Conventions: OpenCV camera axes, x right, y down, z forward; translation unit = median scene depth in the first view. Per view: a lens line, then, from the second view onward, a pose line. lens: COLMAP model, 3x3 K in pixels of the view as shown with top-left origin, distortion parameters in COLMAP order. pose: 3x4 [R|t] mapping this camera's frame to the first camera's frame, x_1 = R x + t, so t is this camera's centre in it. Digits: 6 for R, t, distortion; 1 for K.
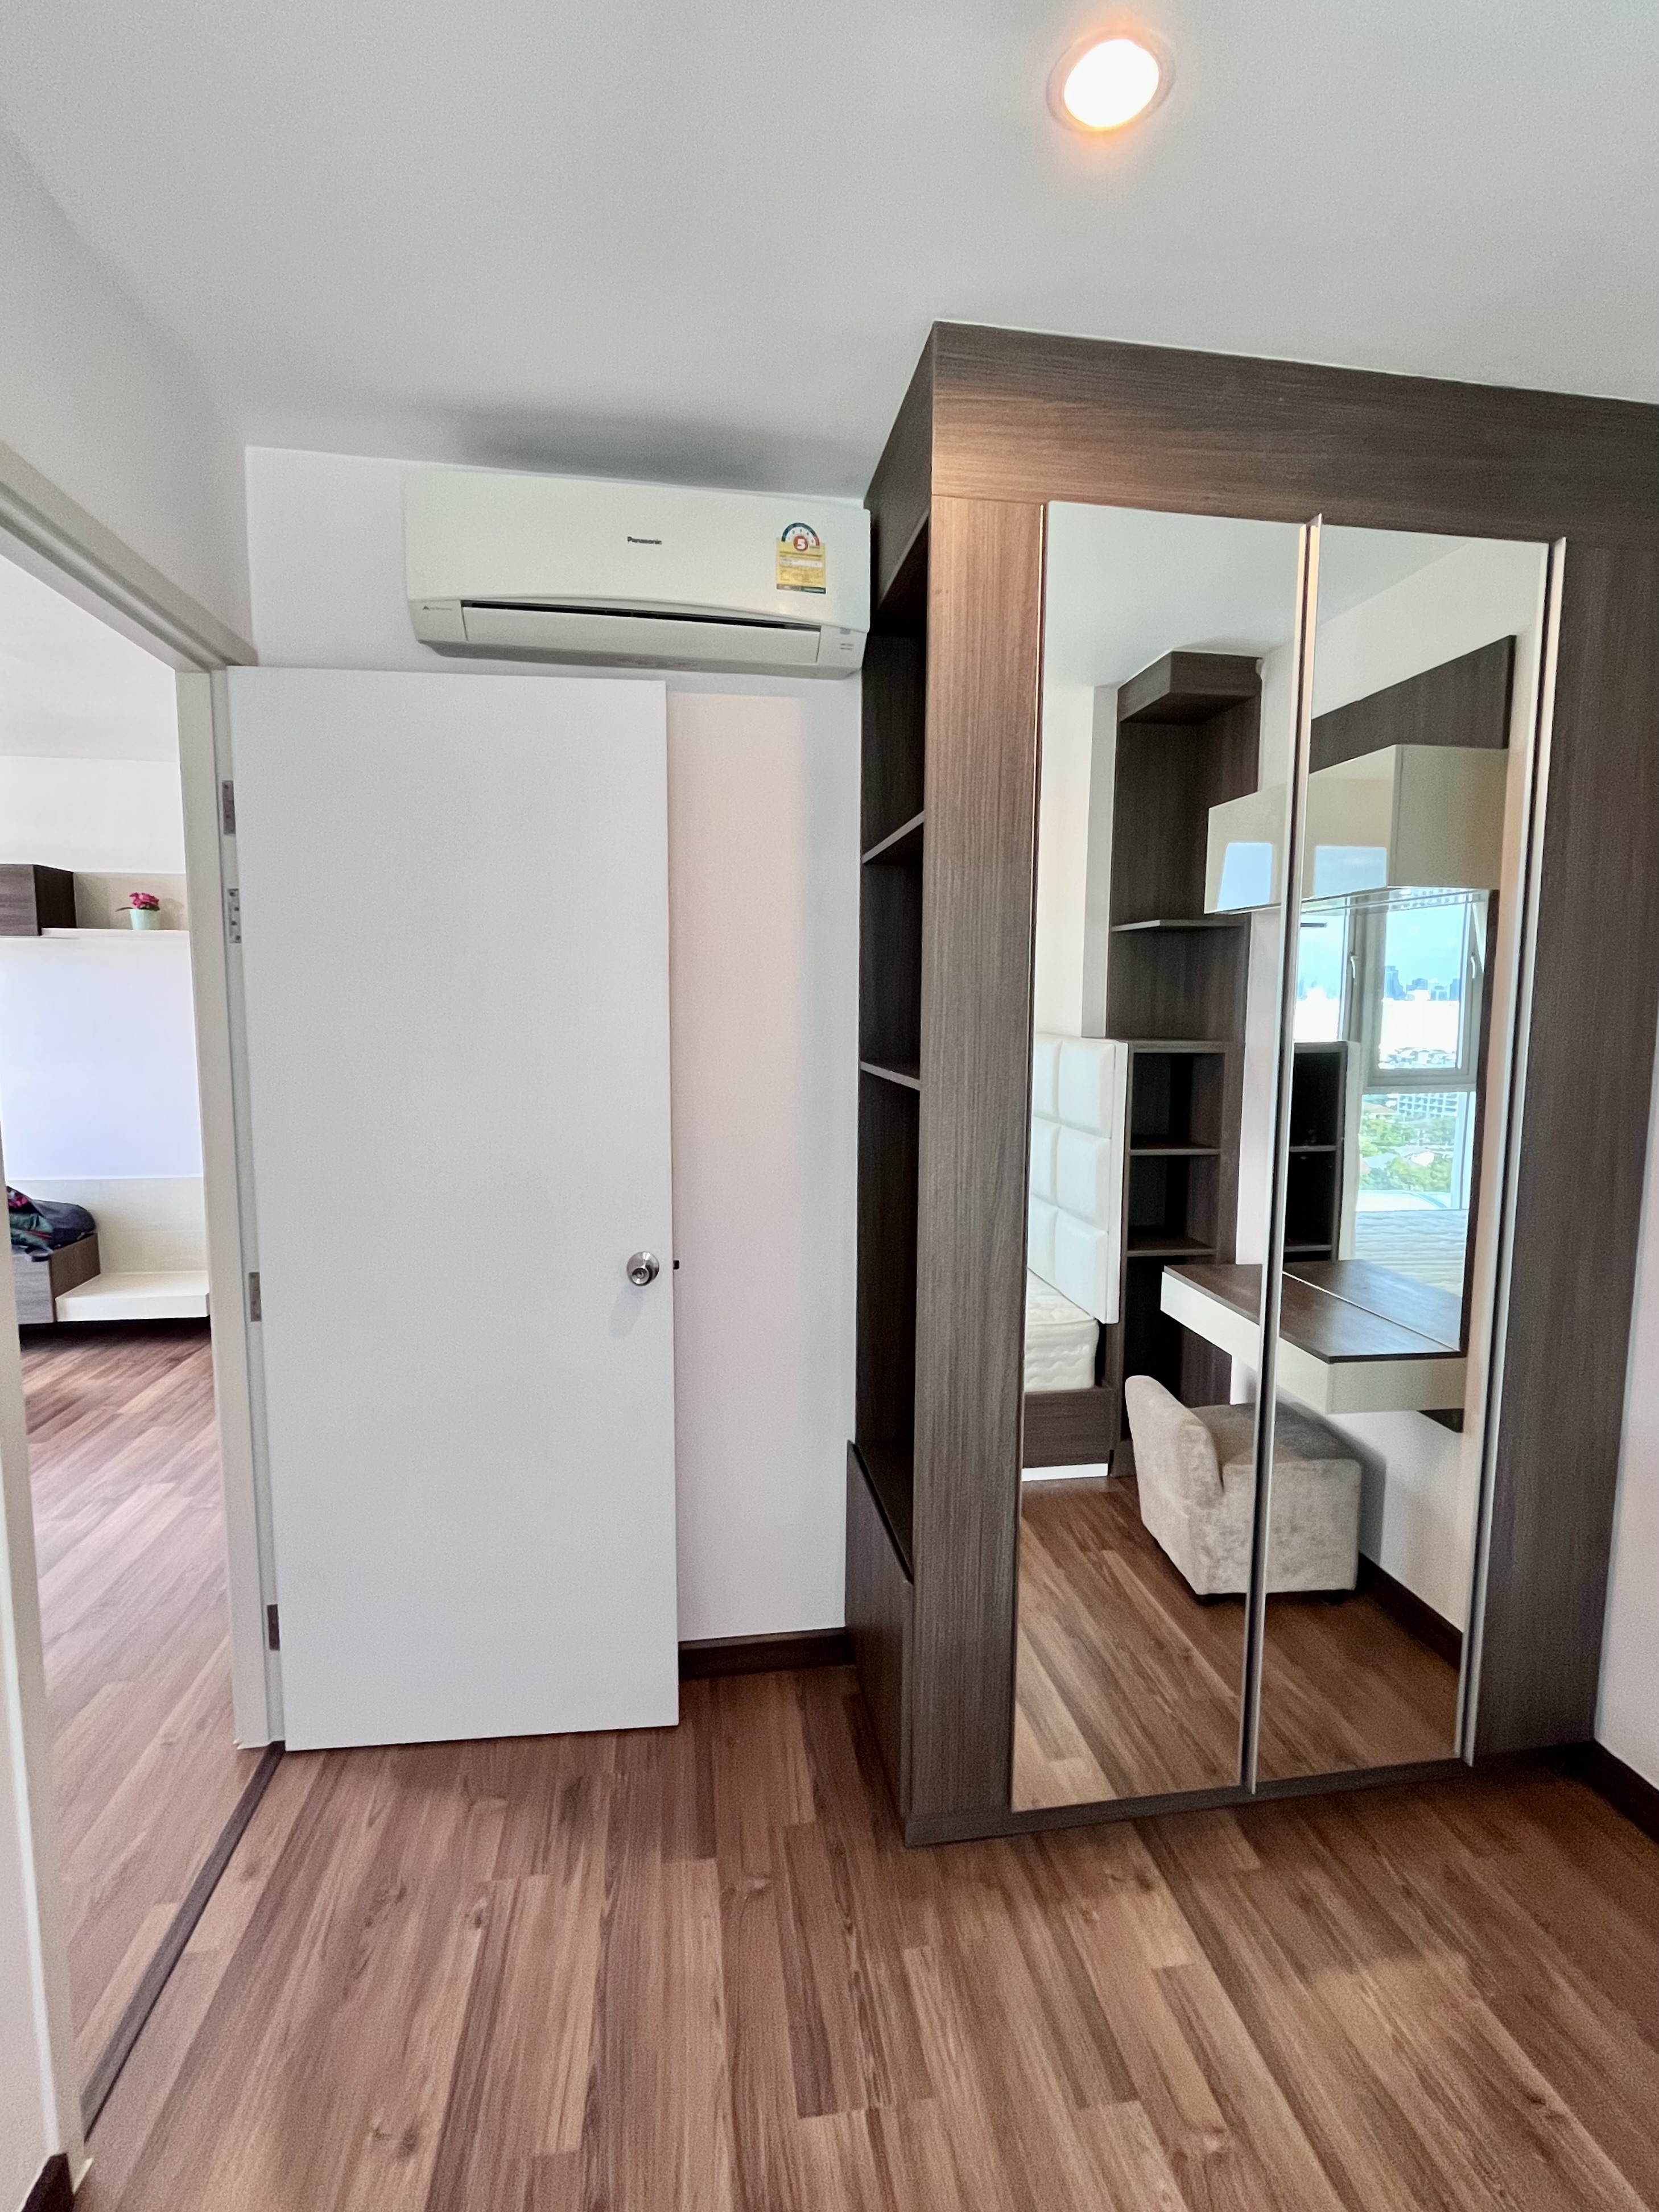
lens RADIAL K [[1026.0, 0, 833.1], [0, 1026.0, 1120.7], [0, 0, 1]] dist [0.002681, 0.000561]
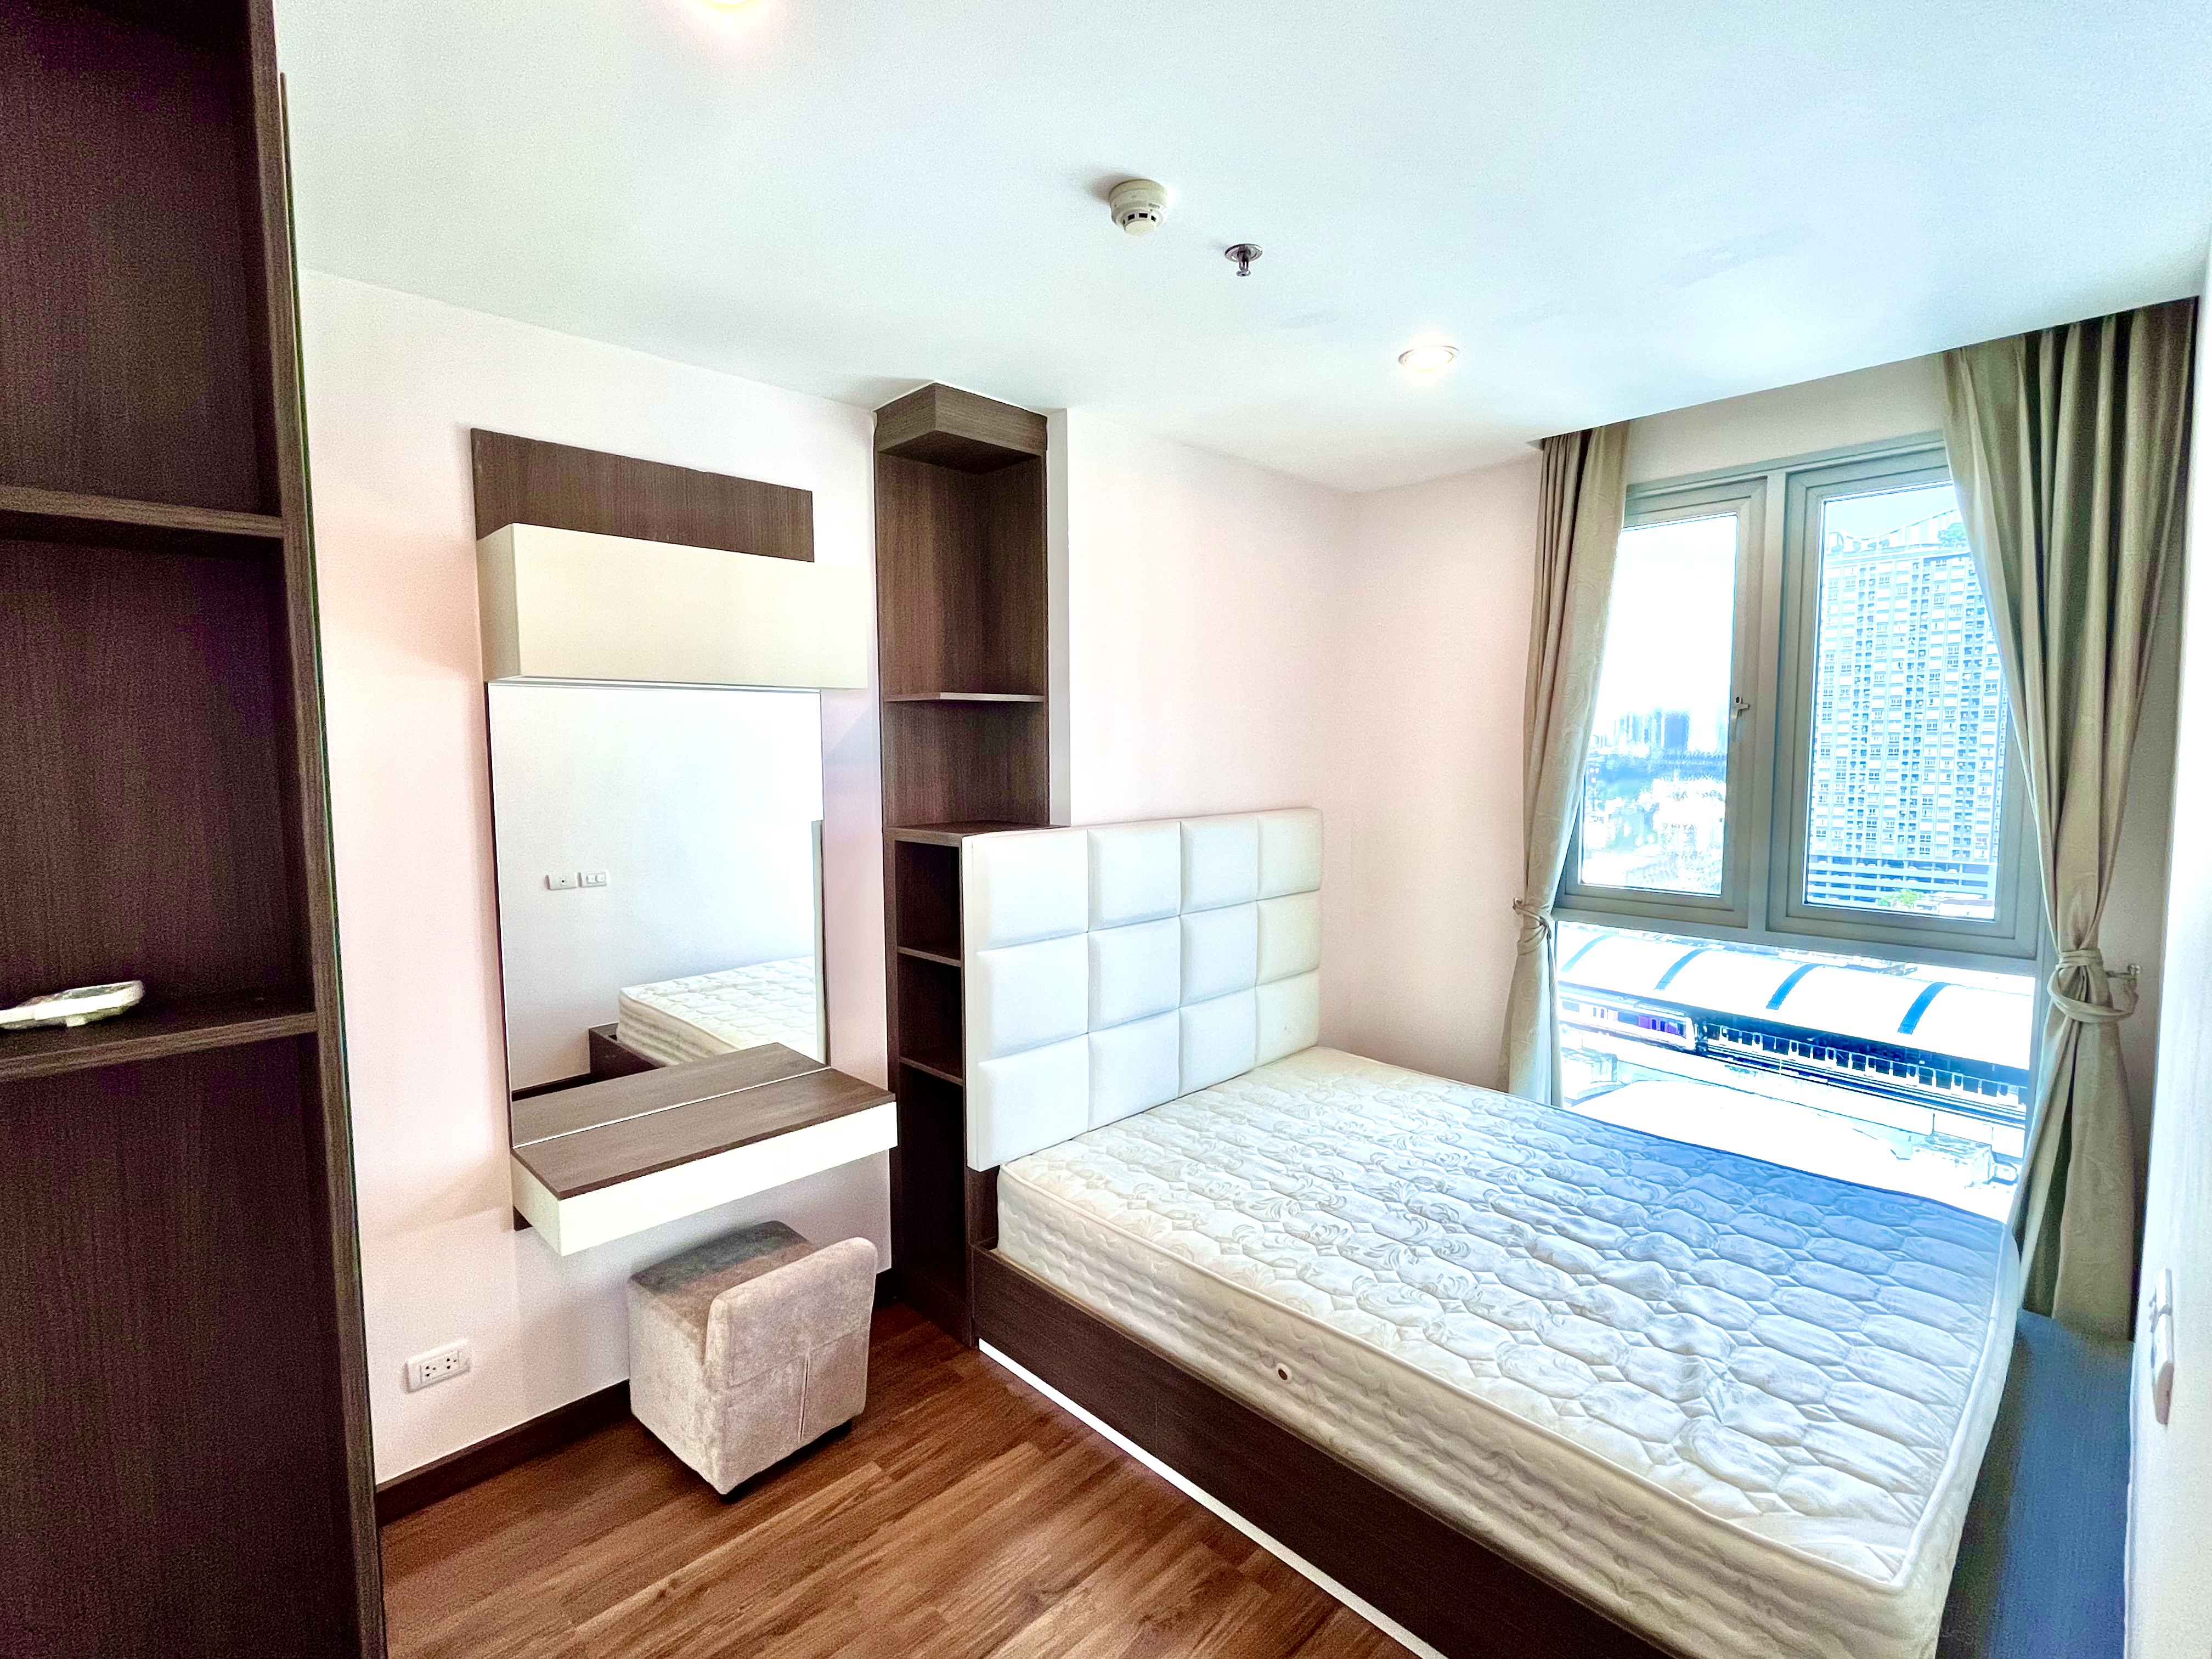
lens RADIAL K [[1006.8, 0, 1108.2], [0, 1006.8, 813.6], [0, 0, 1]] dist [0.002386, 0.000634]
pose [[-0.578867, -0.062912, 0.812991, -0.699554], [0.091252, 0.985759, 0.141255, -0.219615], [-0.810300, 0.155955, -0.564882, 1.115155]]
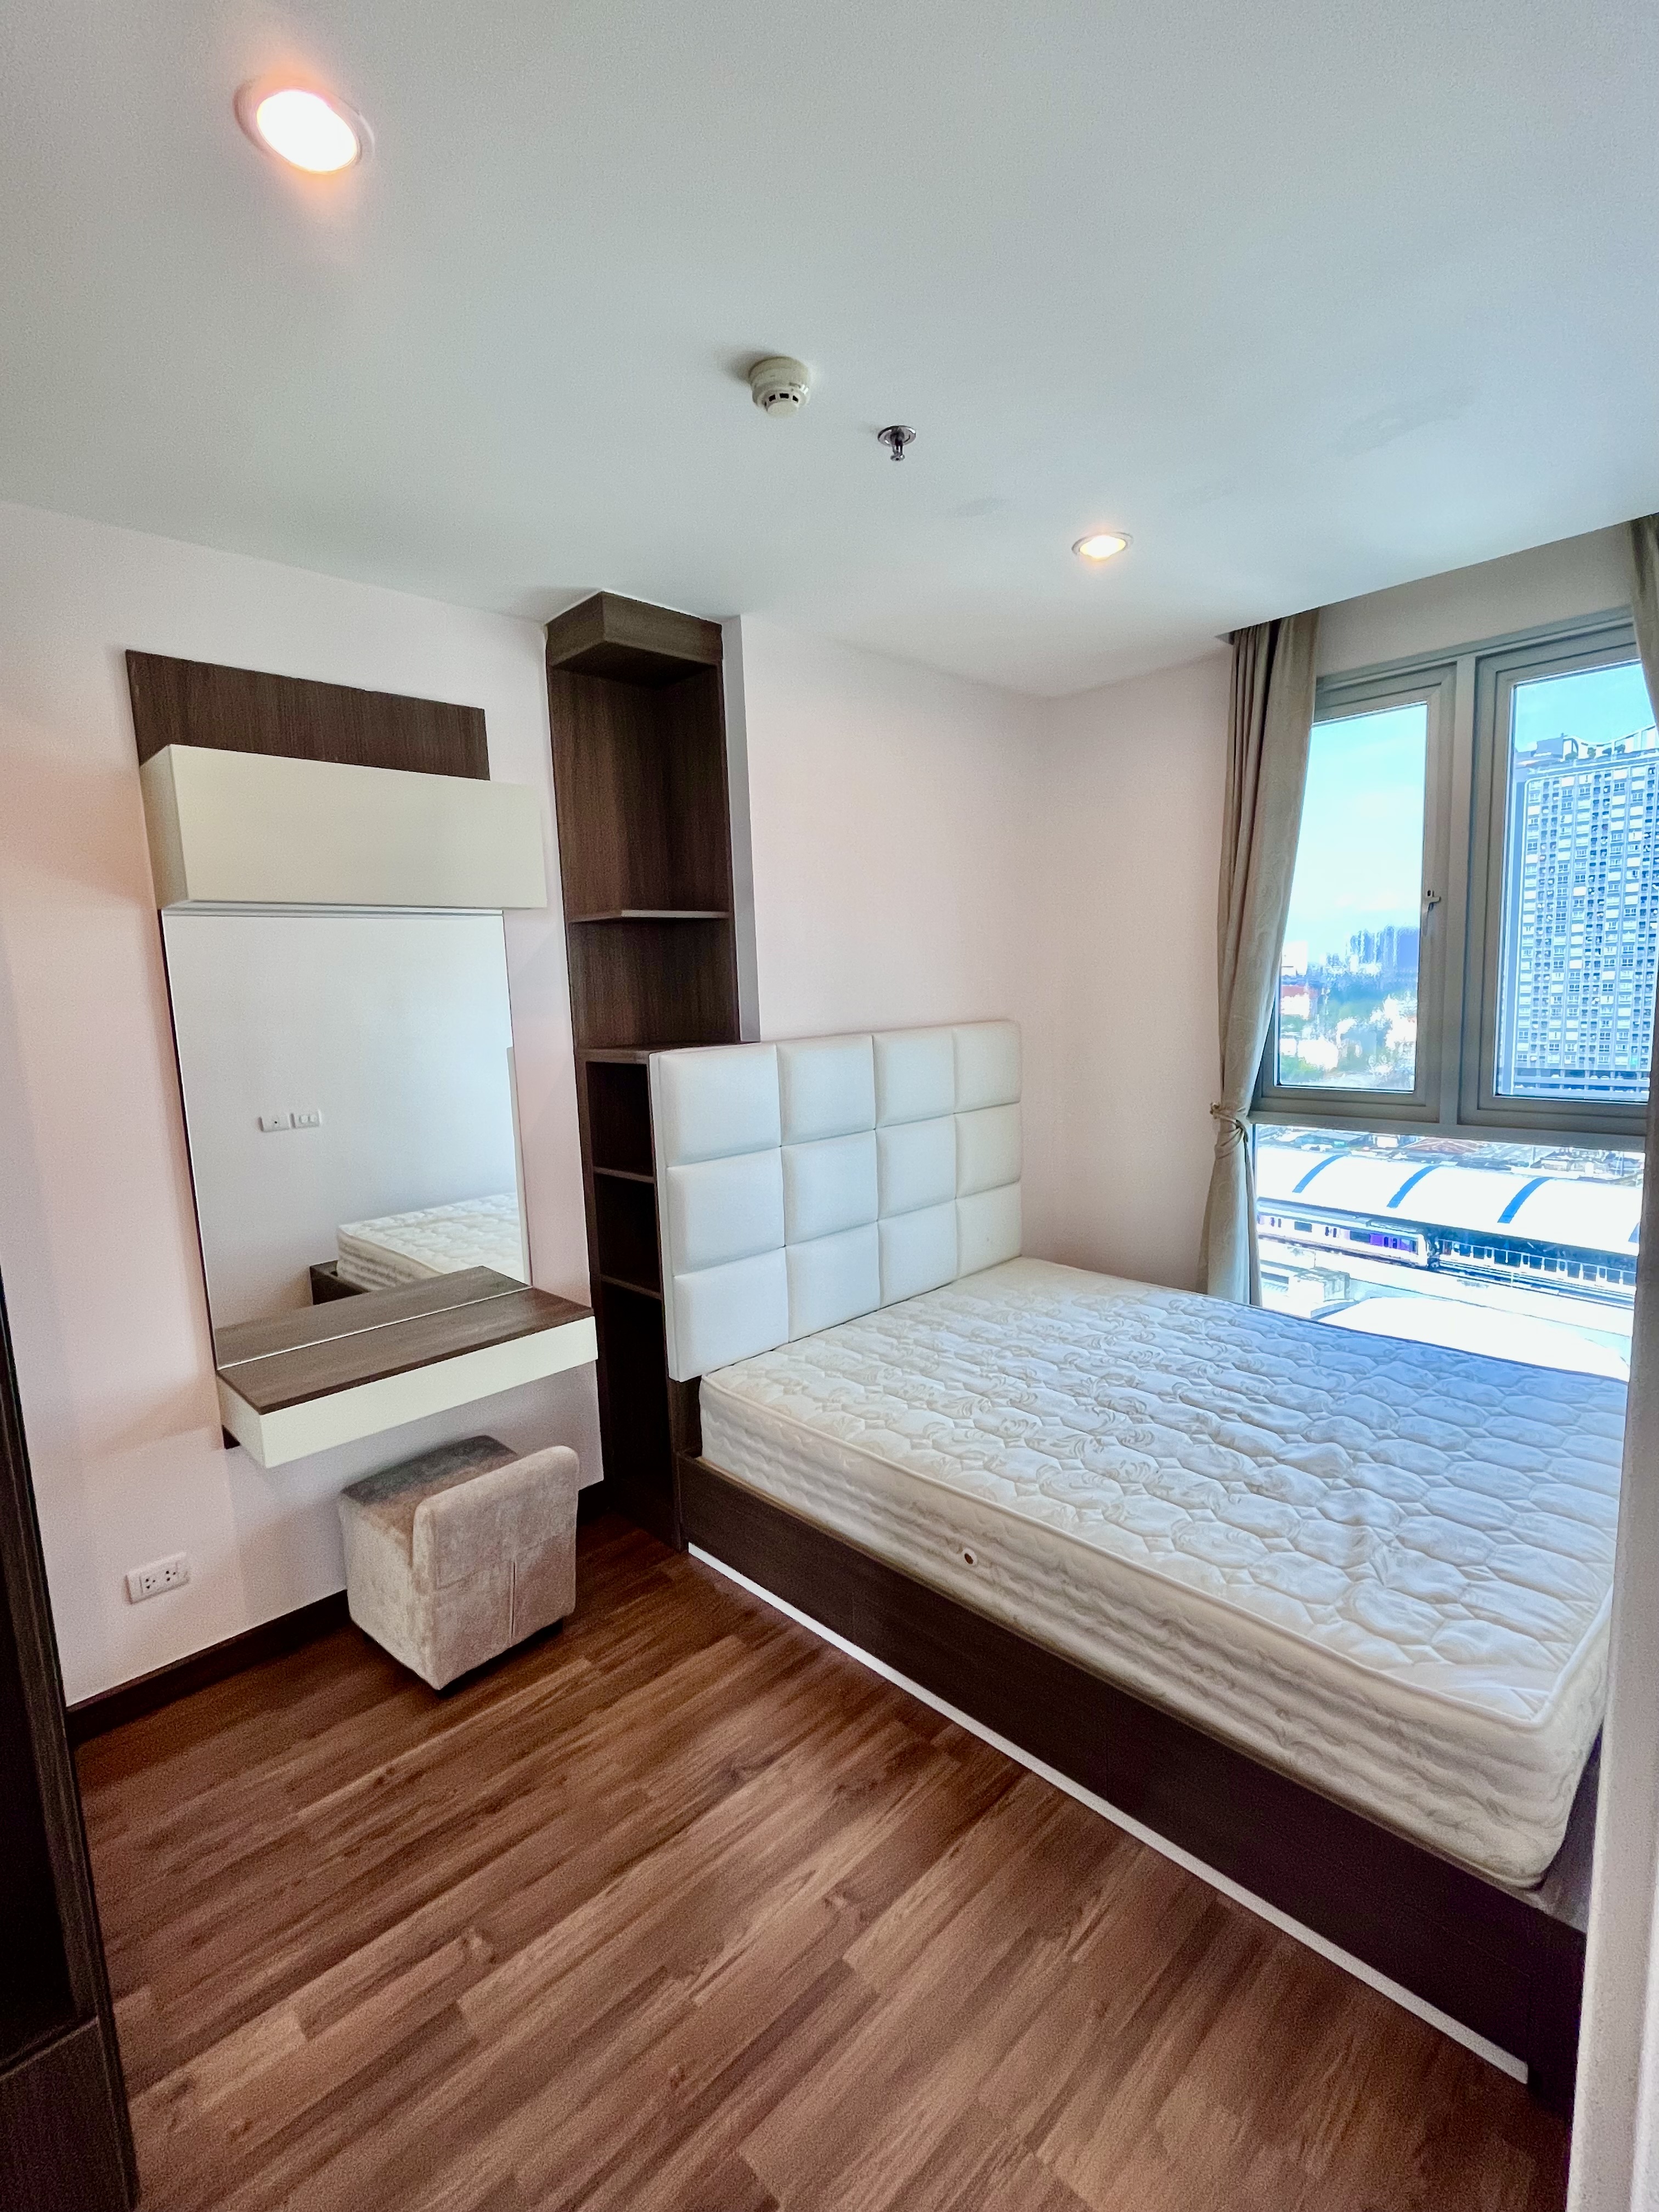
lens RADIAL K [[1007.5, 0, 835.4], [0, 1007.5, 1102.0], [0, 0, 1]] dist [0.000955, 0.000446]
pose [[-0.577331, -0.085325, 0.812040, -0.754408], [0.123572, 0.973939, 0.190191, -0.167733], [-0.807106, 0.210148, -0.551741, 1.063208]]
